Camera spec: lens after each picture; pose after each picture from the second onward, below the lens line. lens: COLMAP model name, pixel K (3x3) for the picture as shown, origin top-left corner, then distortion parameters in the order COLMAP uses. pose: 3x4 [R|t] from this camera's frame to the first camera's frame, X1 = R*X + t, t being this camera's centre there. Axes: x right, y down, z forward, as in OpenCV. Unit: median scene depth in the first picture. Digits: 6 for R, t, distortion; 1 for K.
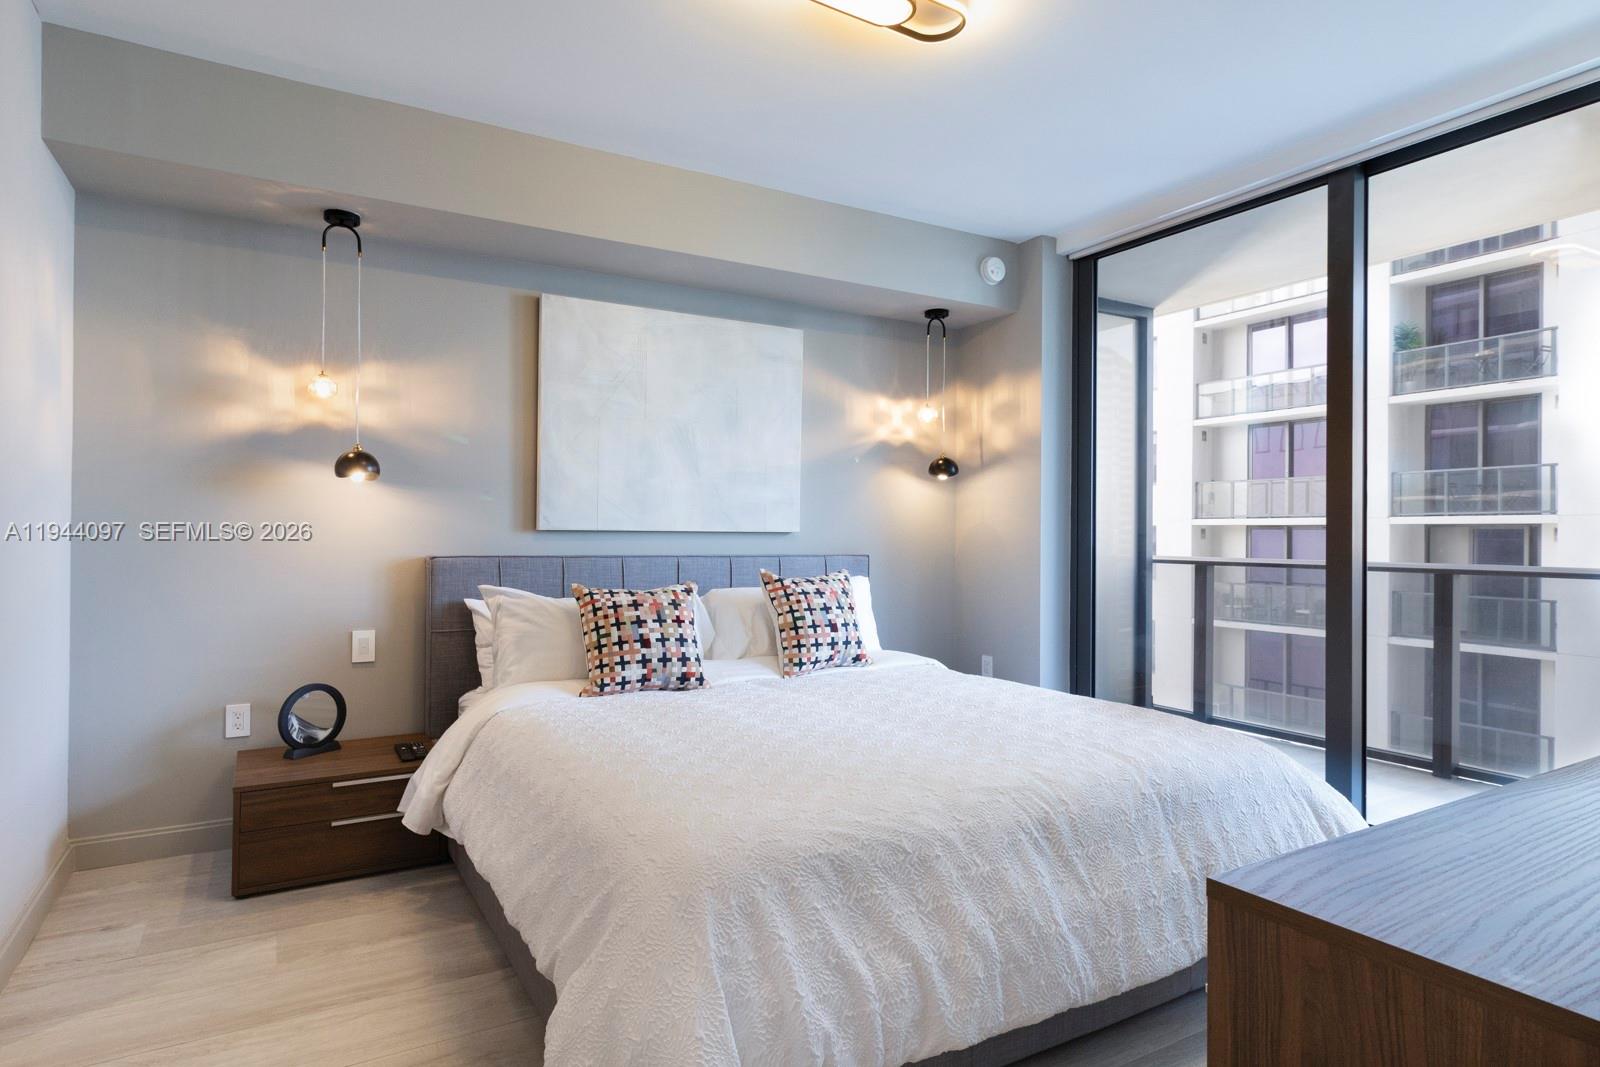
lens RADIAL K [[888.2, 0, 793.8], [0, 888.2, 535.5], [0, 0, 1]] dist [-0.018698, -0.000201]
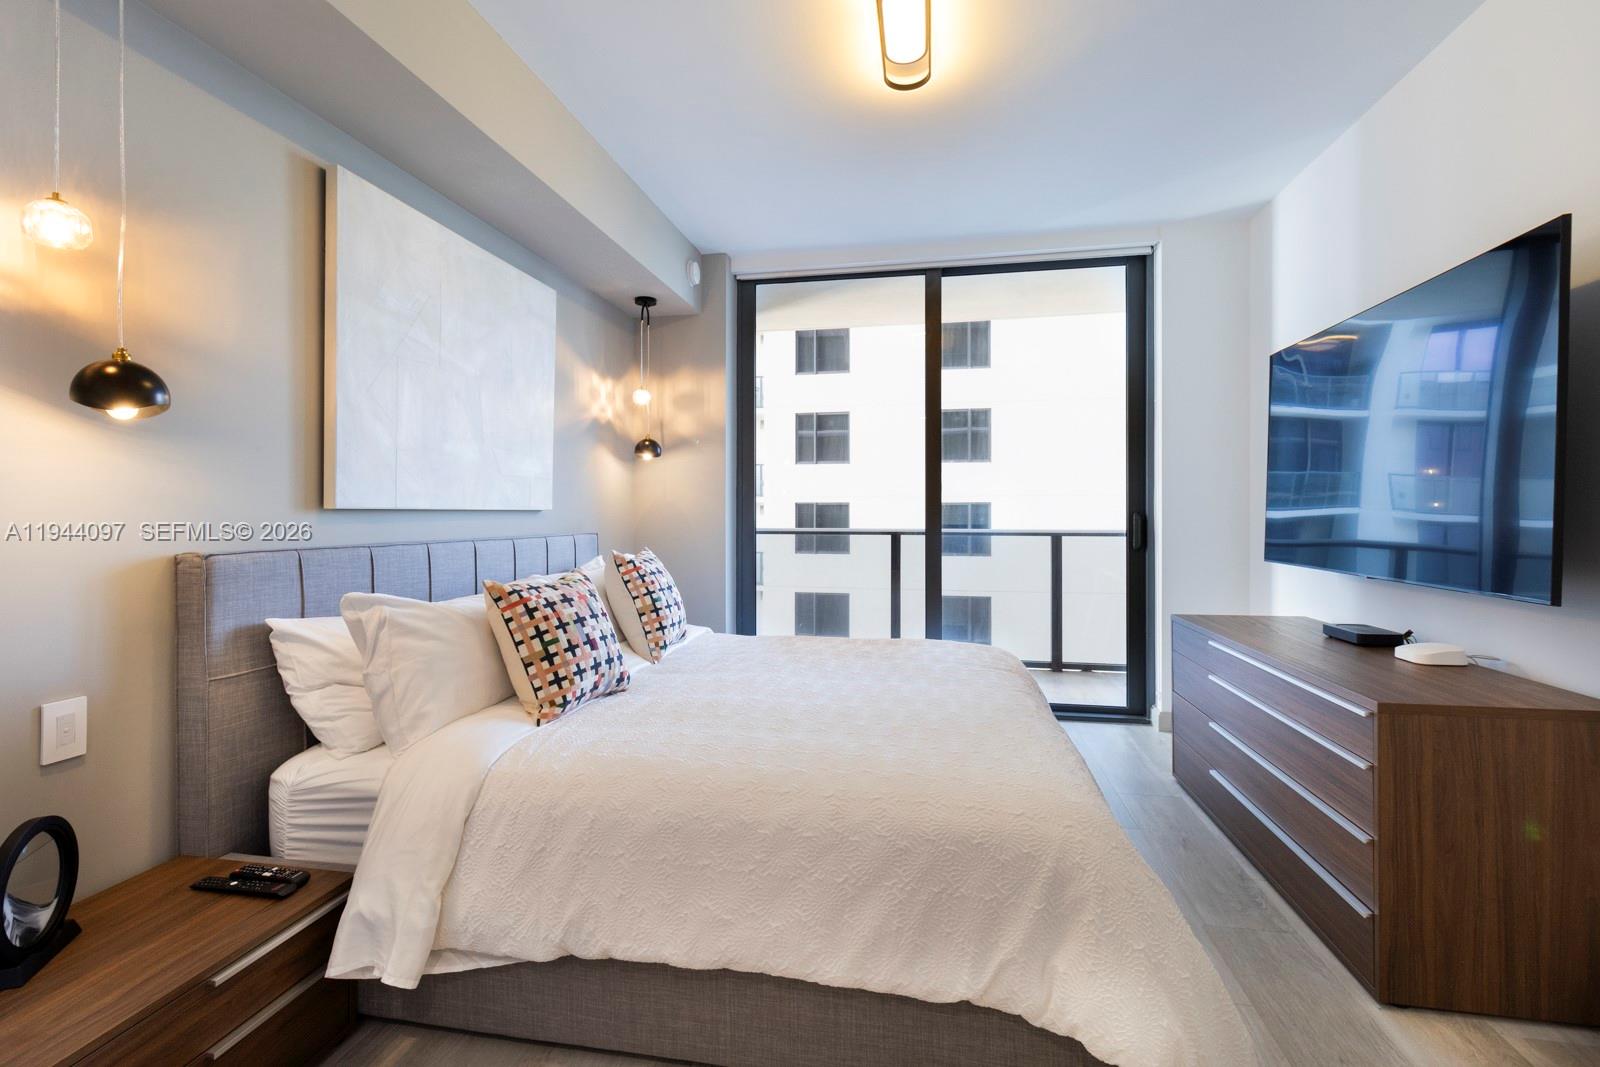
lens RADIAL K [[766.3, 0, 829.4], [0, 766.3, 511.4], [0, 0, 1]] dist [0.005659, -0.002207]
pose [[0.621817, -0.004734, 0.783148, -0.513708], [0.001739, 0.999988, 0.004664, -0.006237], [-0.783160, -0.001538, 0.621818, 0.324232]]
